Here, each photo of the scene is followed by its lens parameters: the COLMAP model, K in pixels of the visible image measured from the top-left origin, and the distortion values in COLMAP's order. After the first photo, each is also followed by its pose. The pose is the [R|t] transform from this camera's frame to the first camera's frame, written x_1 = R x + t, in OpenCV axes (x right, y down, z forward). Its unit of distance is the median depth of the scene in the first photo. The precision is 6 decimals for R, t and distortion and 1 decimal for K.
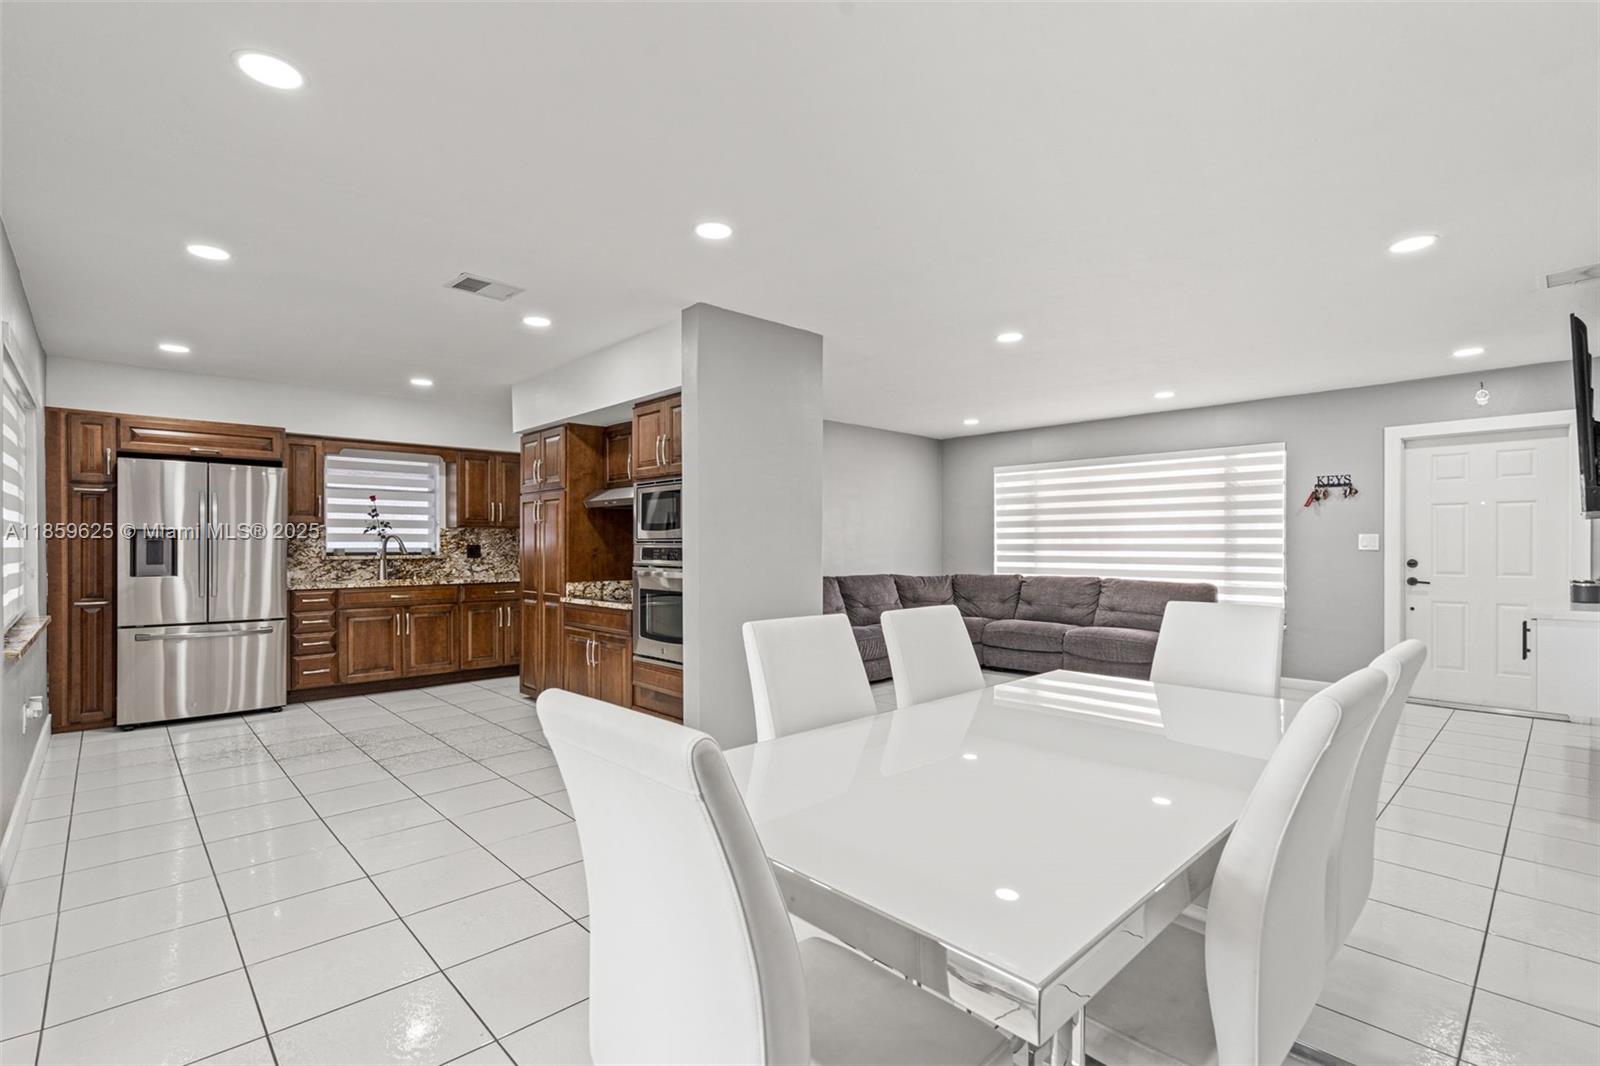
lens RADIAL K [[727.7, 0, 793.2], [0, 727.7, 544.1], [0, 0, 1]] dist [-0.004650, 0.000562]
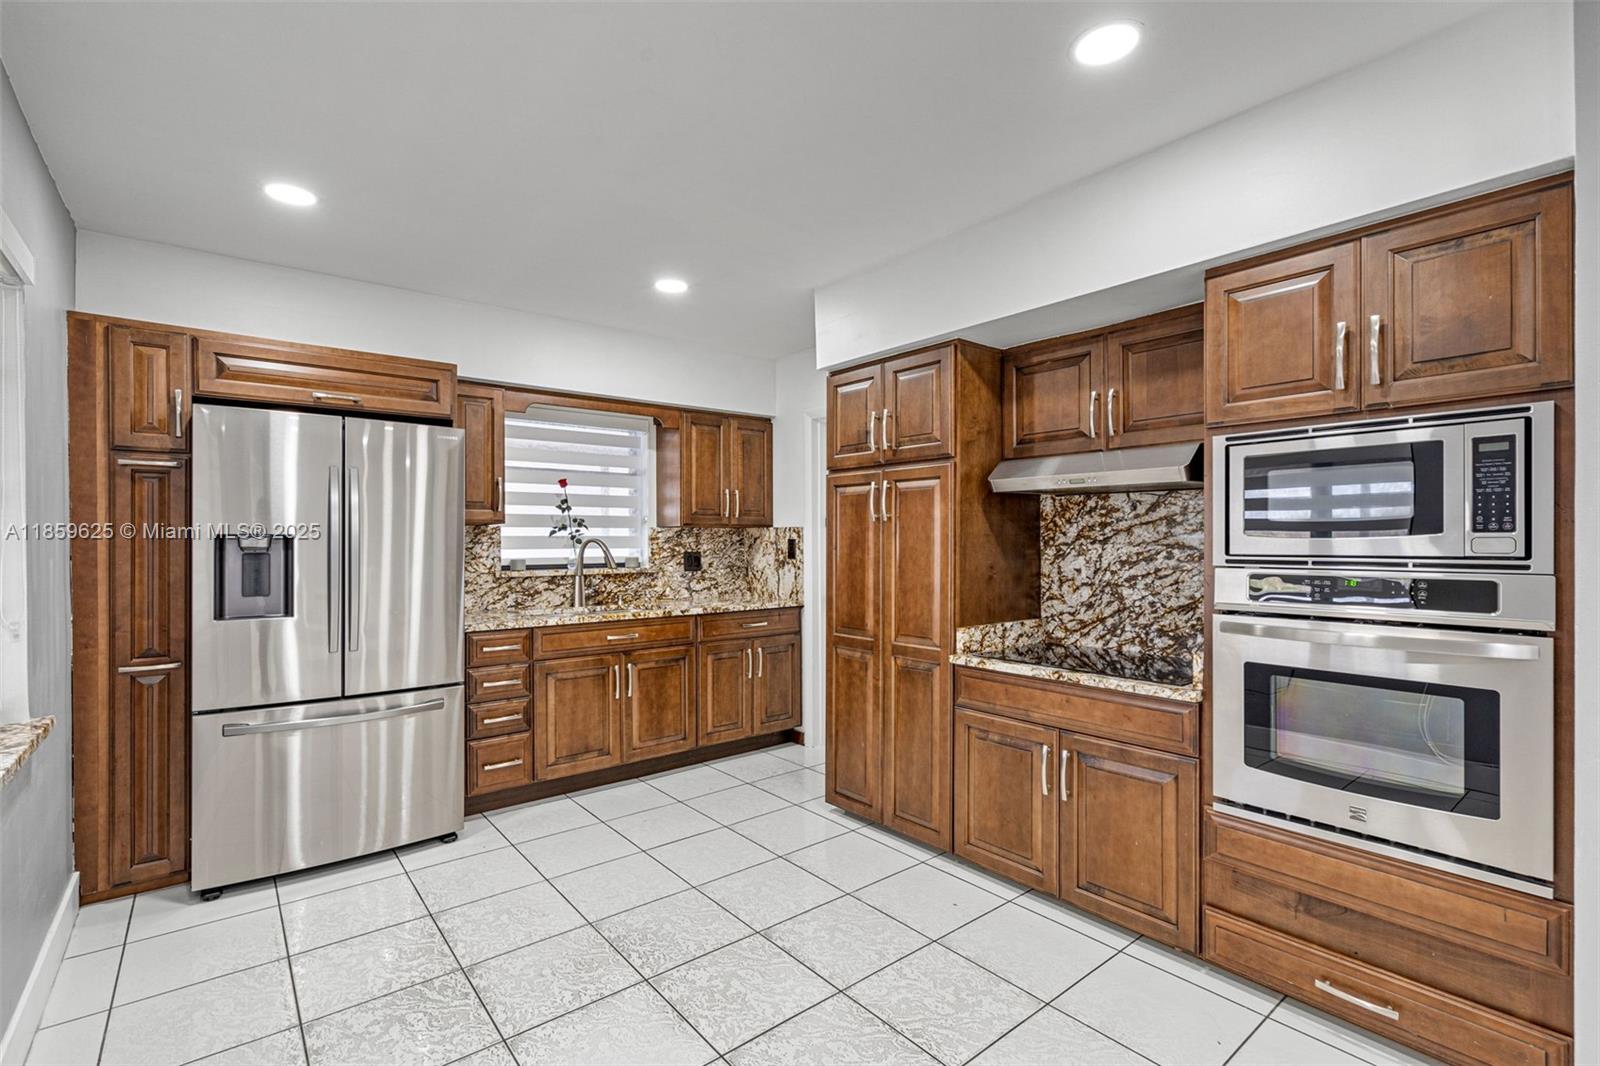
lens RADIAL K [[727.7, 0, 793.6], [0, 727.7, 536.9], [0, 0, 1]] dist [-0.004650, 0.000562]
pose [[0.996890, -0.001335, -0.078794, -0.382674], [0.001168, 0.999997, -0.002164, -0.014773], [0.078797, 0.002066, 0.996889, 0.429601]]
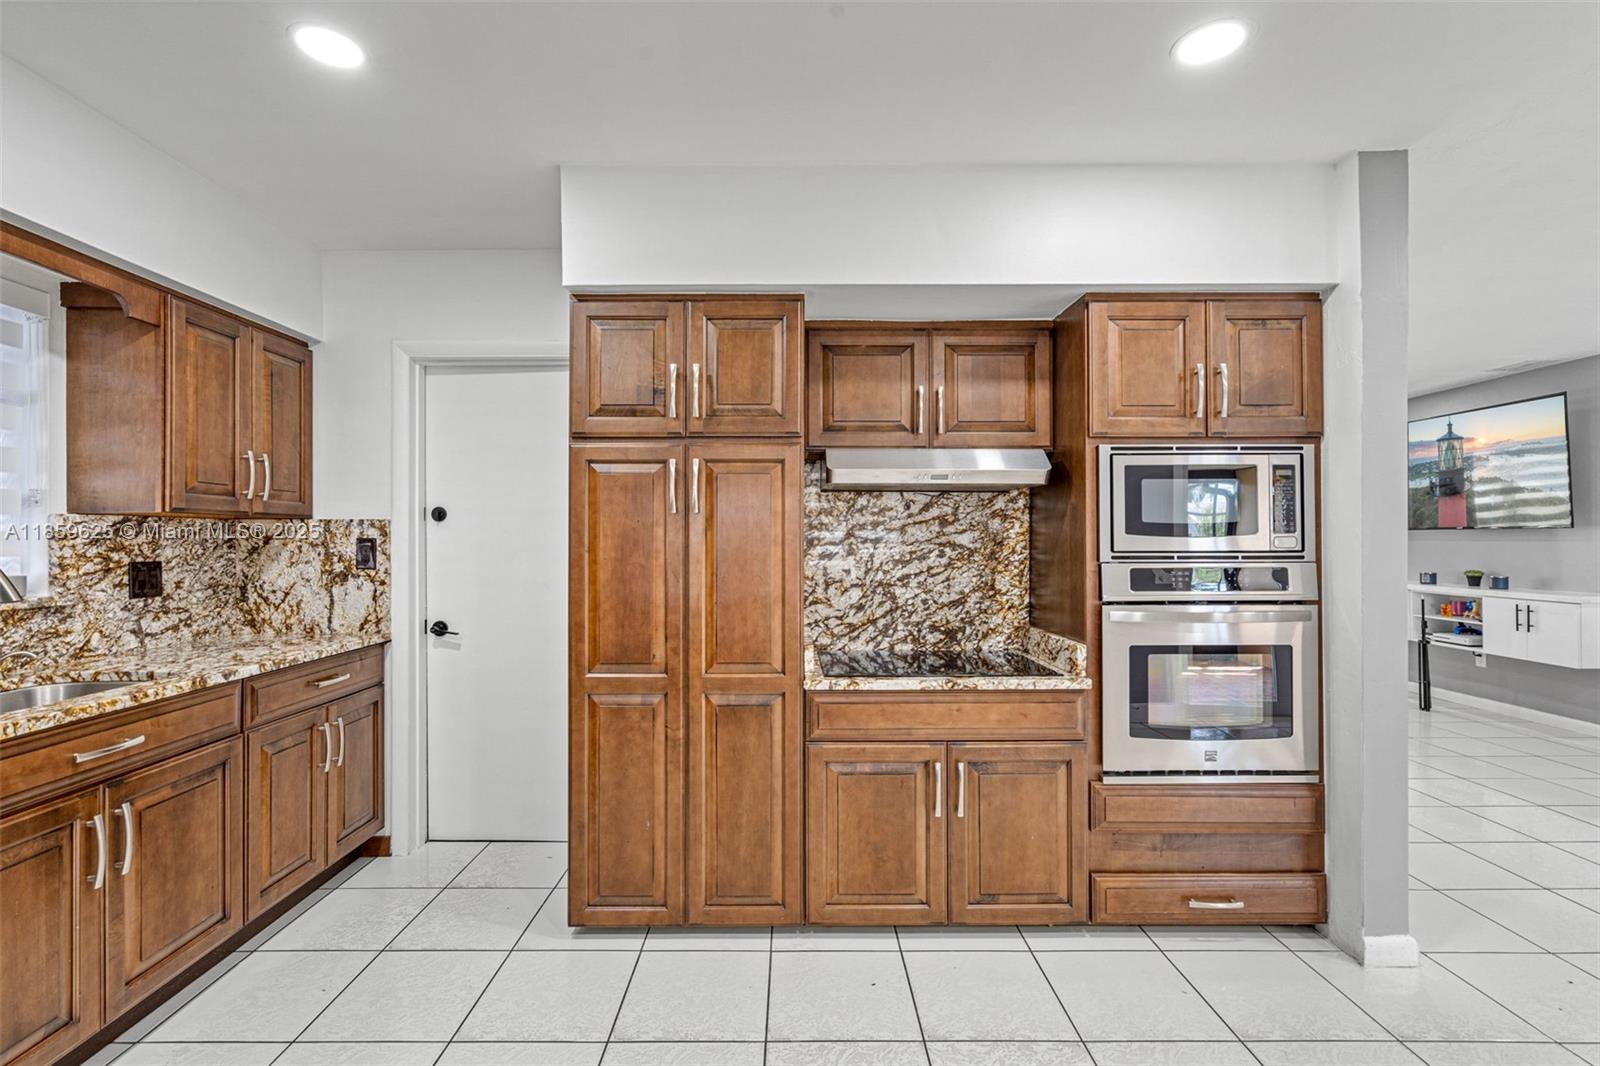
lens RADIAL K [[727.7, 0, 792.5], [0, 727.7, 531.0], [0, 0, 1]] dist [-0.004650, 0.000562]
pose [[0.686911, 0.007988, 0.726698, -0.632183], [0.000043, 0.999939, -0.011033, -0.013405], [-0.726742, 0.007610, 0.686869, 0.677842]]
